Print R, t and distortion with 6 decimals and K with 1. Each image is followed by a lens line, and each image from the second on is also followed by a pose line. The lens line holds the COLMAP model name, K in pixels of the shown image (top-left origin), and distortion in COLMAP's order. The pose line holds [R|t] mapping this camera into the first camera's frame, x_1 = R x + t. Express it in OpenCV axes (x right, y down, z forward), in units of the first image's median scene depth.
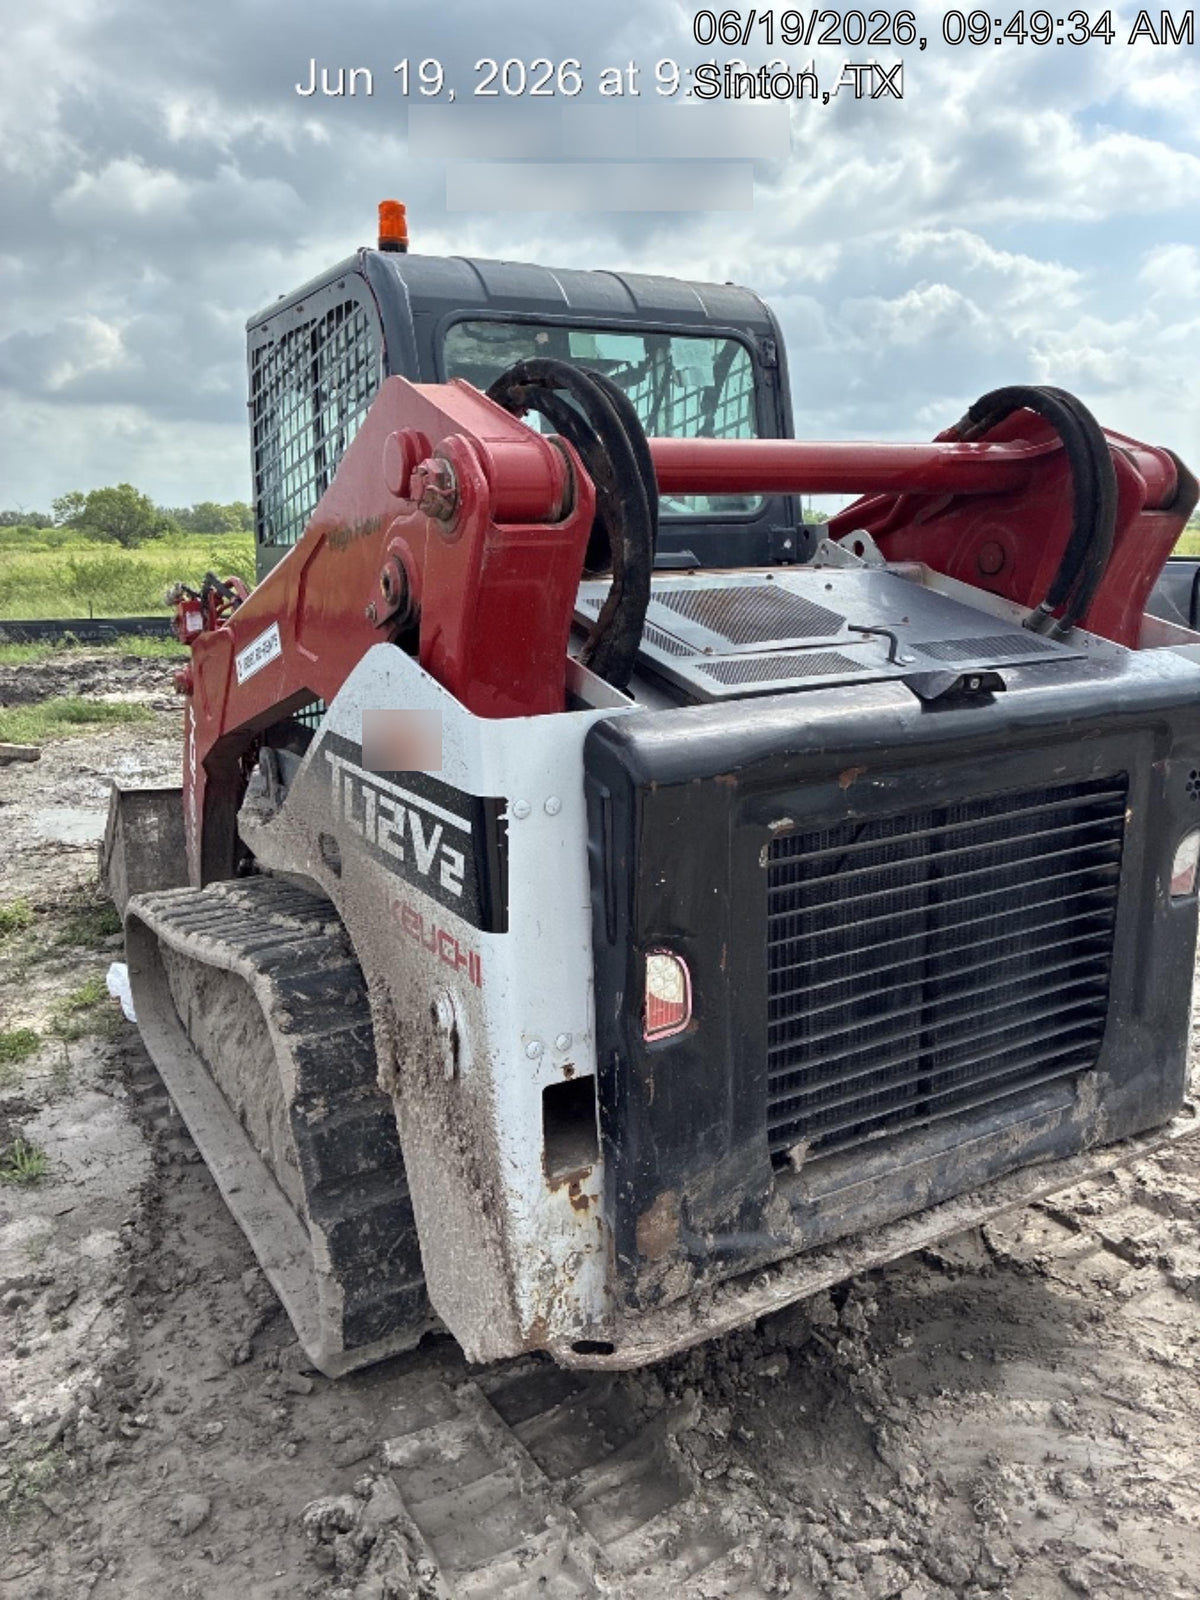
lens RADIAL K [[1213.9, 0, 574.0], [0, 1213.9, 804.7], [0, 0, 1]] dist [0.047515, -0.086515]
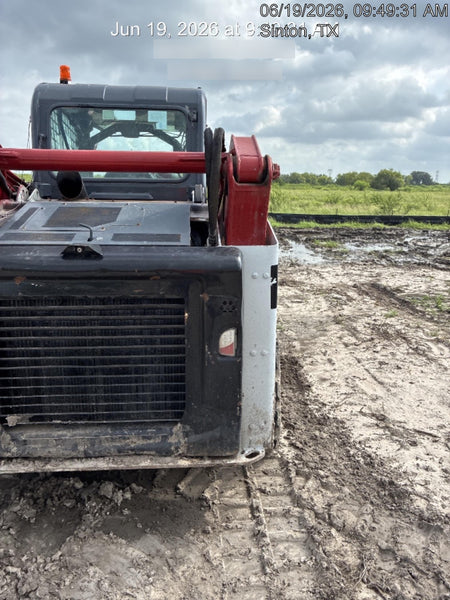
lens RADIAL K [[455.8, 0, 226.8], [0, 455.8, 293.8], [0, 0, 1]] dist [0.011819, 0.000130]
pose [[0.898024, 0.132682, -0.419461, 0.838364], [-0.126606, 0.991045, 0.042431, -0.074851], [0.421335, 0.015002, 0.906781, 0.242859]]
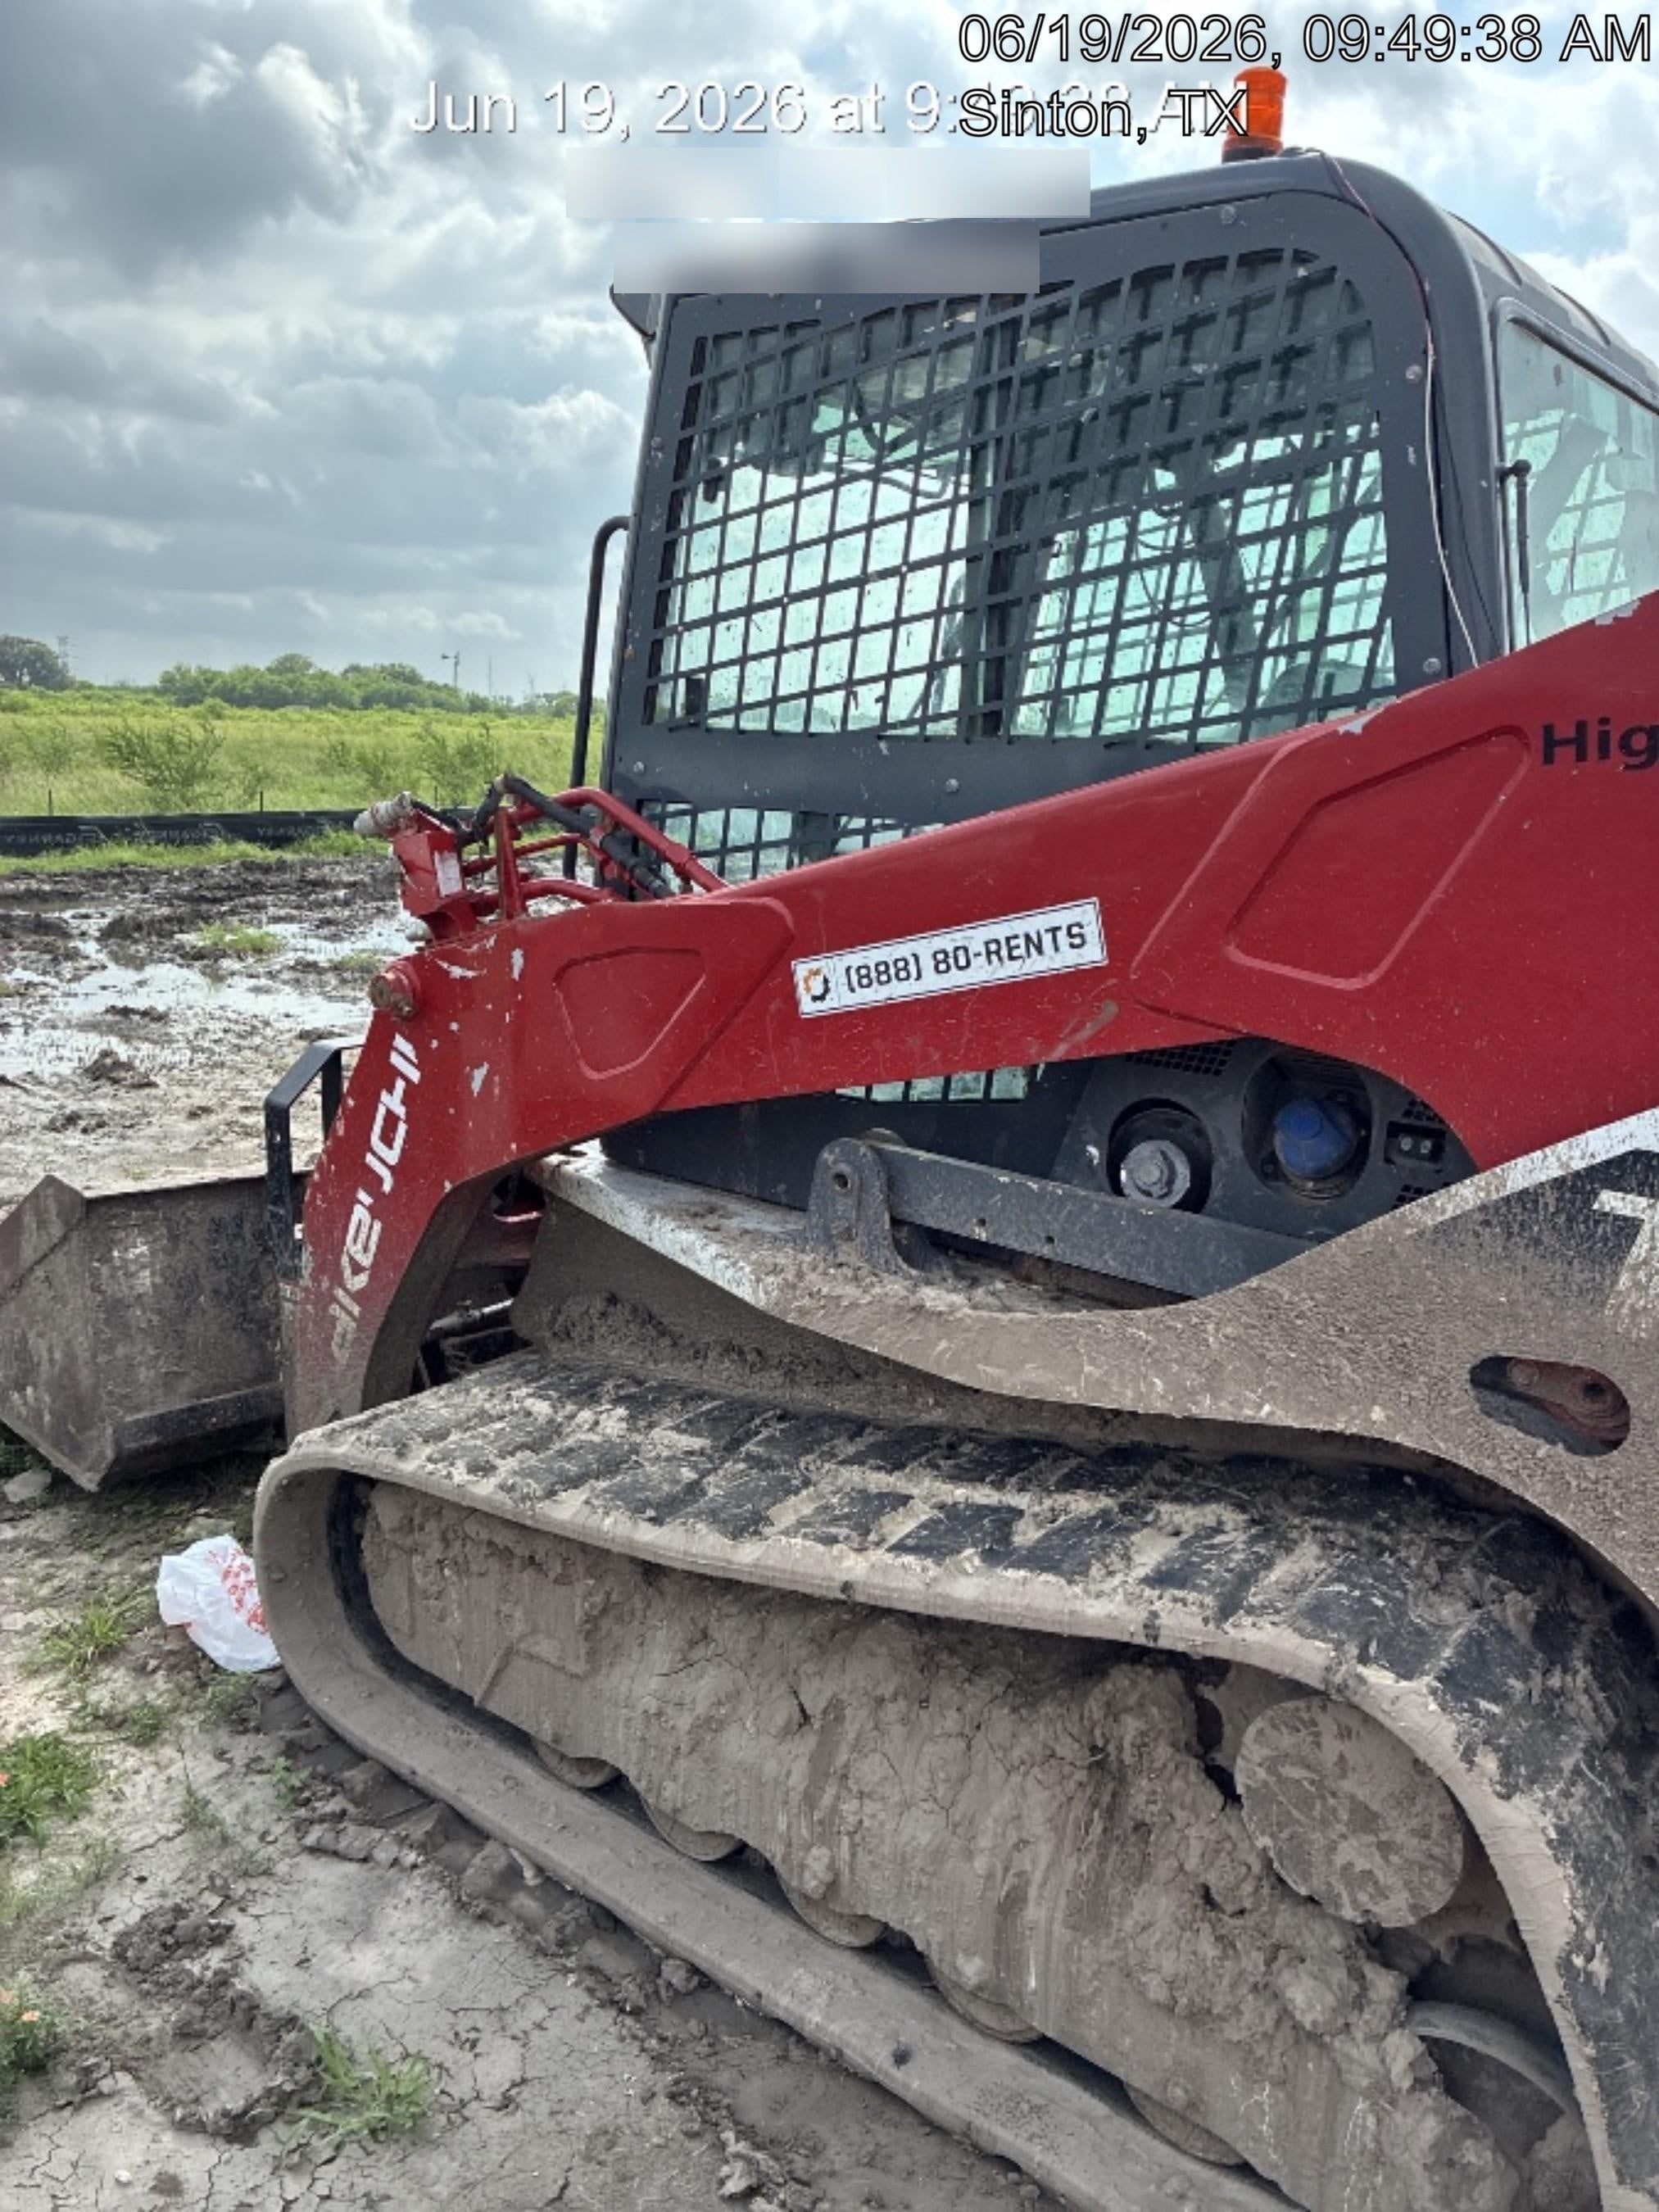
lens RADIAL K [[1720.7, 0, 751.1], [0, 1720.7, 1110.5], [0, 0, 1]] dist [0.058006, -0.092440]
pose [[0.935498, -0.031753, 0.351903, -0.757099], [0.030834, 0.999491, 0.008218, -0.092614], [-0.351985, 0.003162, 0.936000, 0.496209]]
